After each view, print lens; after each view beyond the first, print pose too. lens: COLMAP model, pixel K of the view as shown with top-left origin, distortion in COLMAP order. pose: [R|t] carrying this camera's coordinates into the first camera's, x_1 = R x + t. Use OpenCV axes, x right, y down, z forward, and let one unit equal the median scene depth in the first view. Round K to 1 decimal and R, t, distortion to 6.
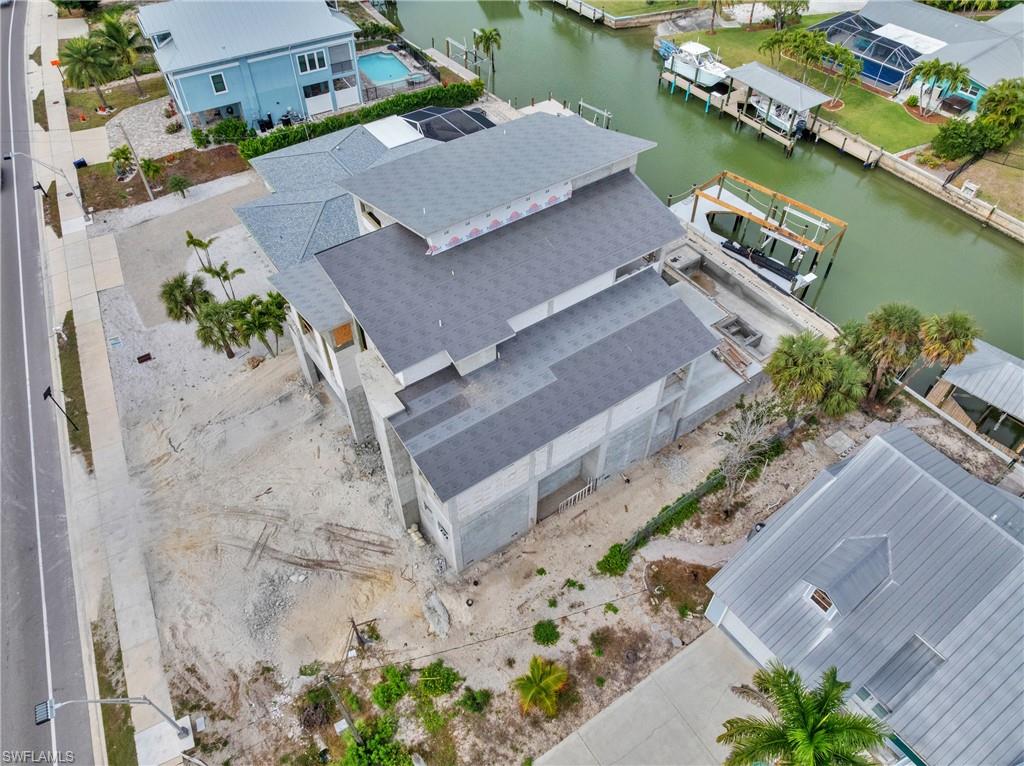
lens RADIAL K [[725.0, 0, 512.0], [0, 725.0, 383.0], [0, 0, 1]] dist [-0.067129, 0.036374]
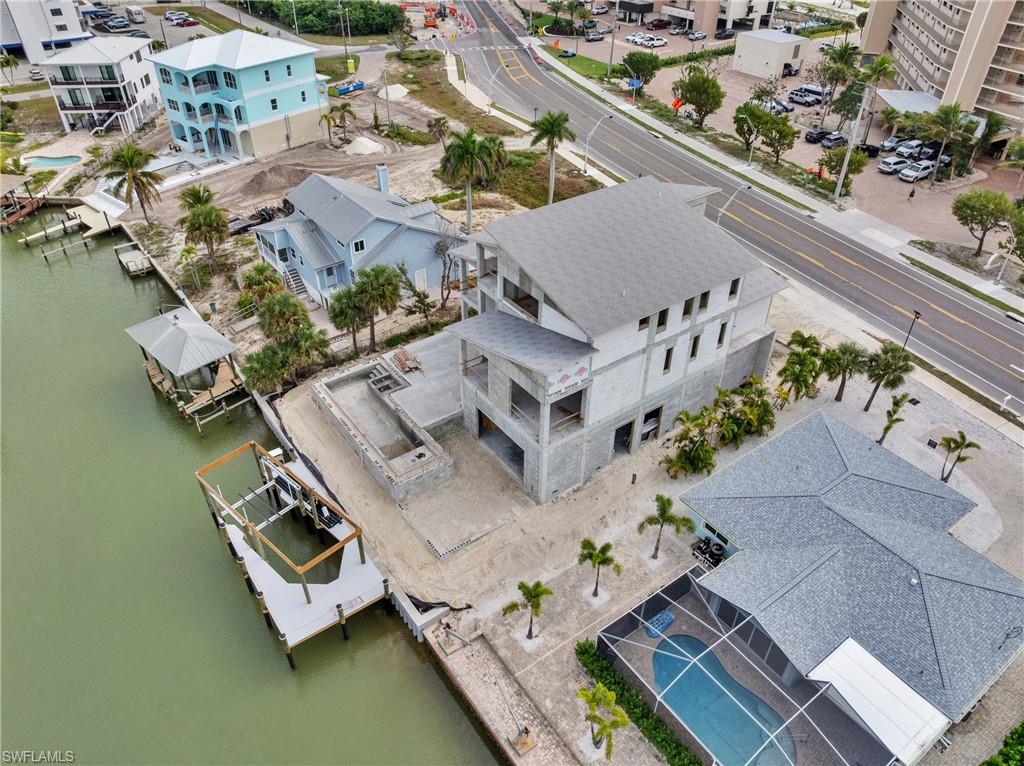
lens RADIAL K [[722.7, 0, 514.2], [0, 722.7, 383.2], [0, 0, 1]] dist [-0.043349, 0.004655]
pose [[-0.999838, 0.004699, -0.017382, 0.124981], [-0.016914, 0.086044, 0.996148, -1.070856], [0.006177, 0.996280, -0.085950, 0.991409]]
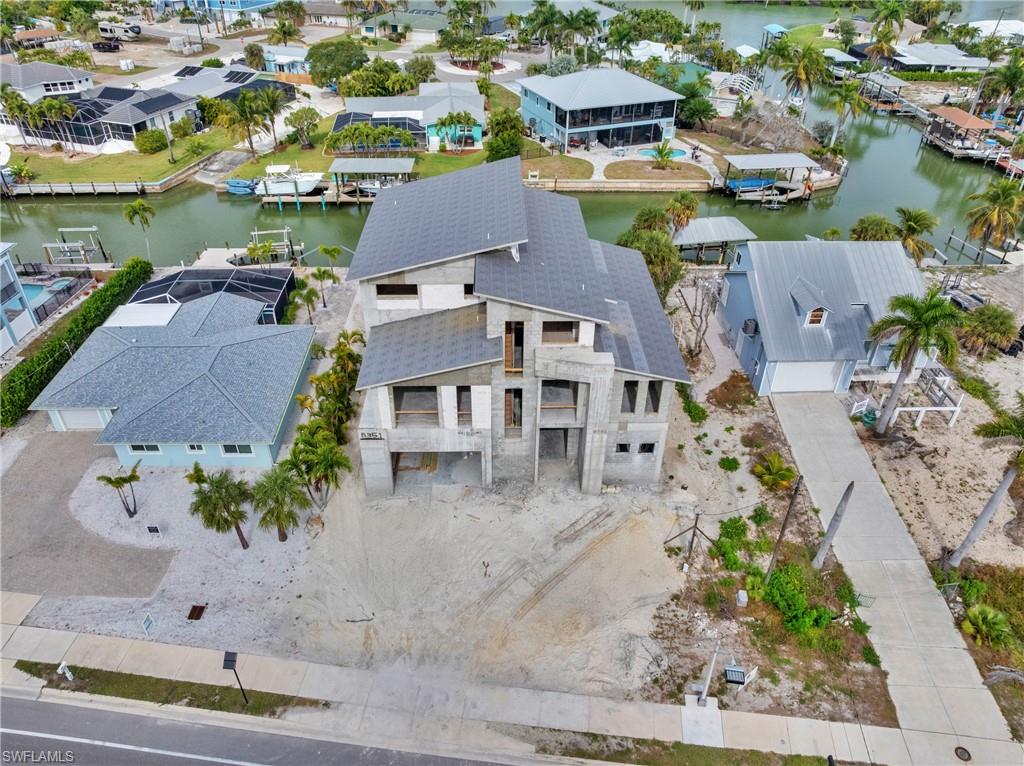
lens RADIAL K [[722.7, 0, 514.2], [0, 722.7, 383.2], [0, 0, 1]] dist [-0.043349, 0.004655]
pose [[0.554347, -0.480734, 0.679407, -0.680417], [0.610972, 0.789373, 0.060035, -0.062360], [-0.565166, 0.381818, 0.731302, 0.134051]]
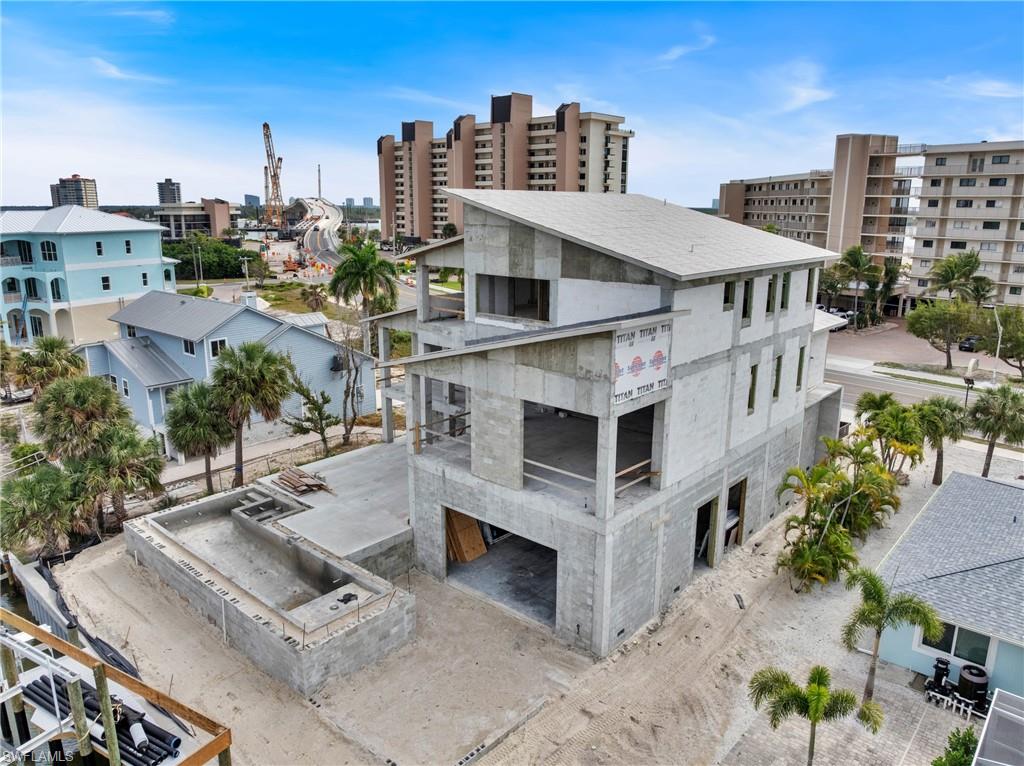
lens RADIAL K [[722.7, 0, 514.2], [0, 722.7, 383.2], [0, 0, 1]] dist [-0.043349, 0.004655]
pose [[-0.972792, 0.052160, -0.225732, 0.219133], [-0.174074, 0.478400, 0.860716, -0.637314], [0.152885, 0.876592, -0.456304, 1.105700]]
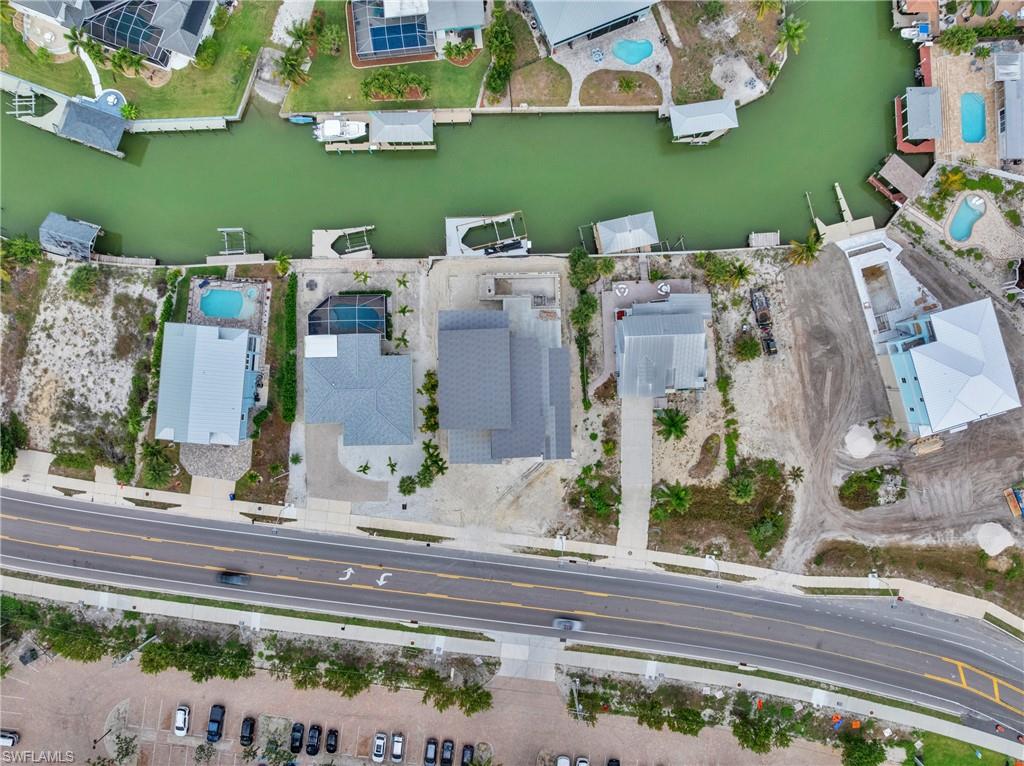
lens RADIAL K [[722.7, 0, 514.2], [0, 722.7, 383.2], [0, 0, 1]] dist [-0.043349, 0.004655]
pose [[0.556709, -0.830703, 0.002790, 0.026384], [0.614107, 0.413811, 0.672036, -1.497075], [-0.559417, -0.372415, 0.740513, -0.786251]]
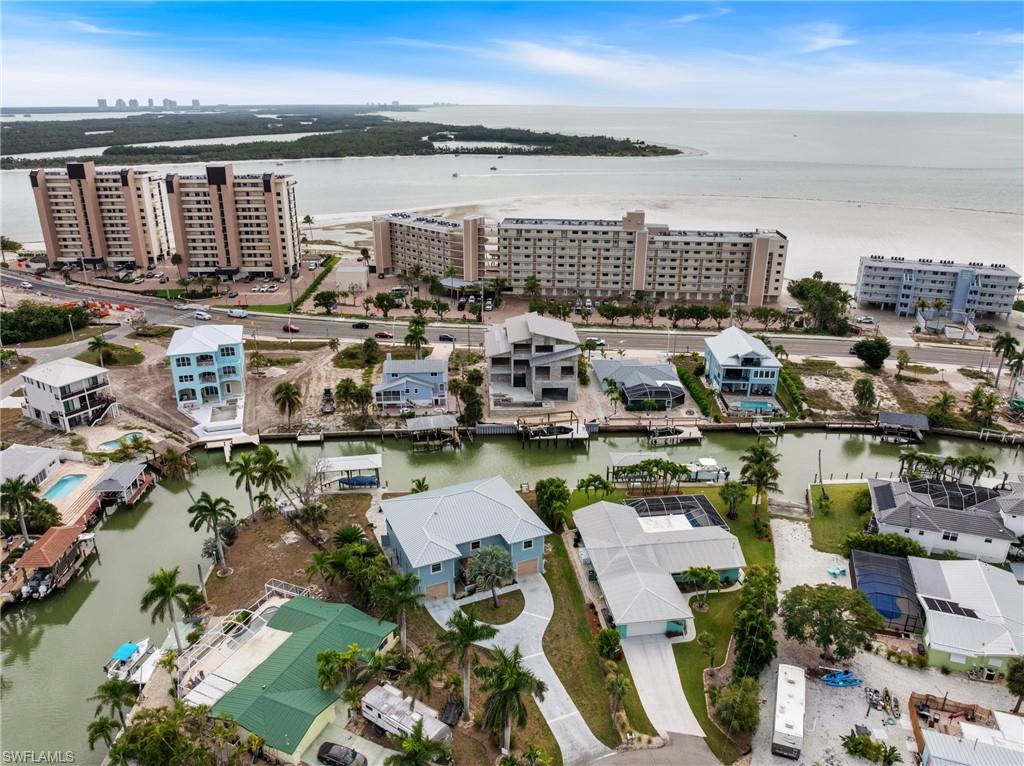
lens RADIAL K [[722.7, 0, 514.2], [0, 722.7, 383.2], [0, 0, 1]] dist [-0.043349, 0.004655]
pose [[-0.532510, 0.307745, -0.788496, 2.452562], [-0.630870, 0.476756, 0.612133, -1.830665], [0.564301, 0.823406, -0.059730, 1.033810]]
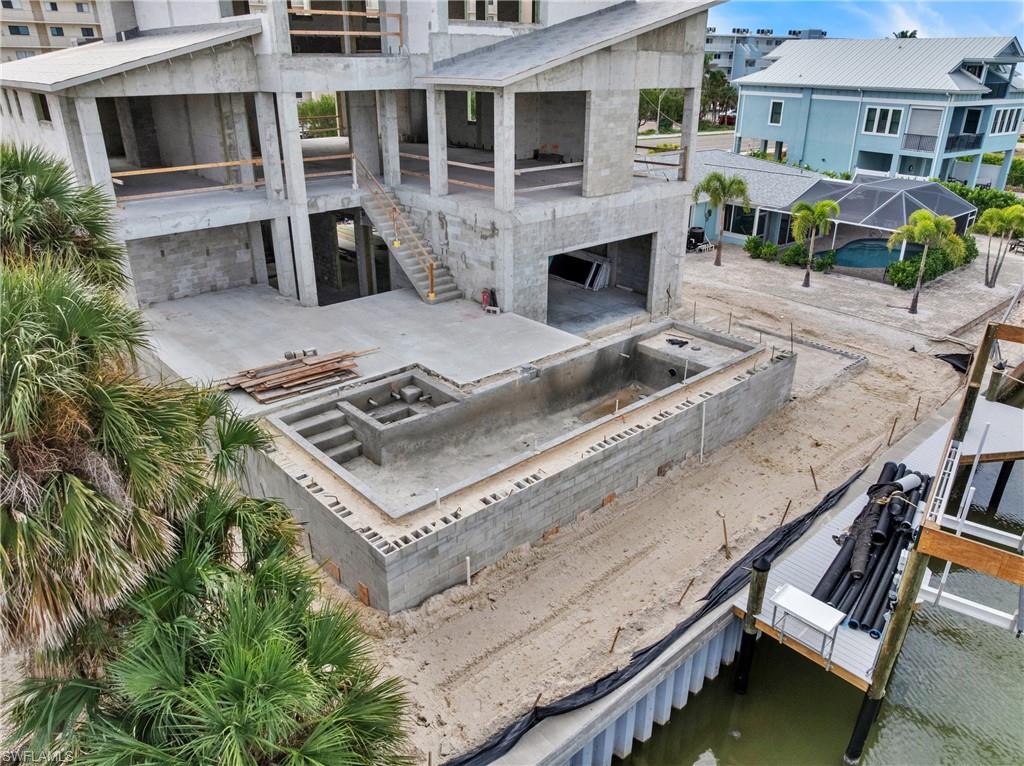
lens RADIAL K [[722.7, 0, 514.2], [0, 722.7, 383.2], [0, 0, 1]] dist [-0.043349, 0.004655]
pose [[0.125442, 0.407495, -0.904551, 0.570411], [-0.739362, 0.646343, 0.188640, -0.166455], [0.661519, 0.645127, 0.382365, 0.813627]]
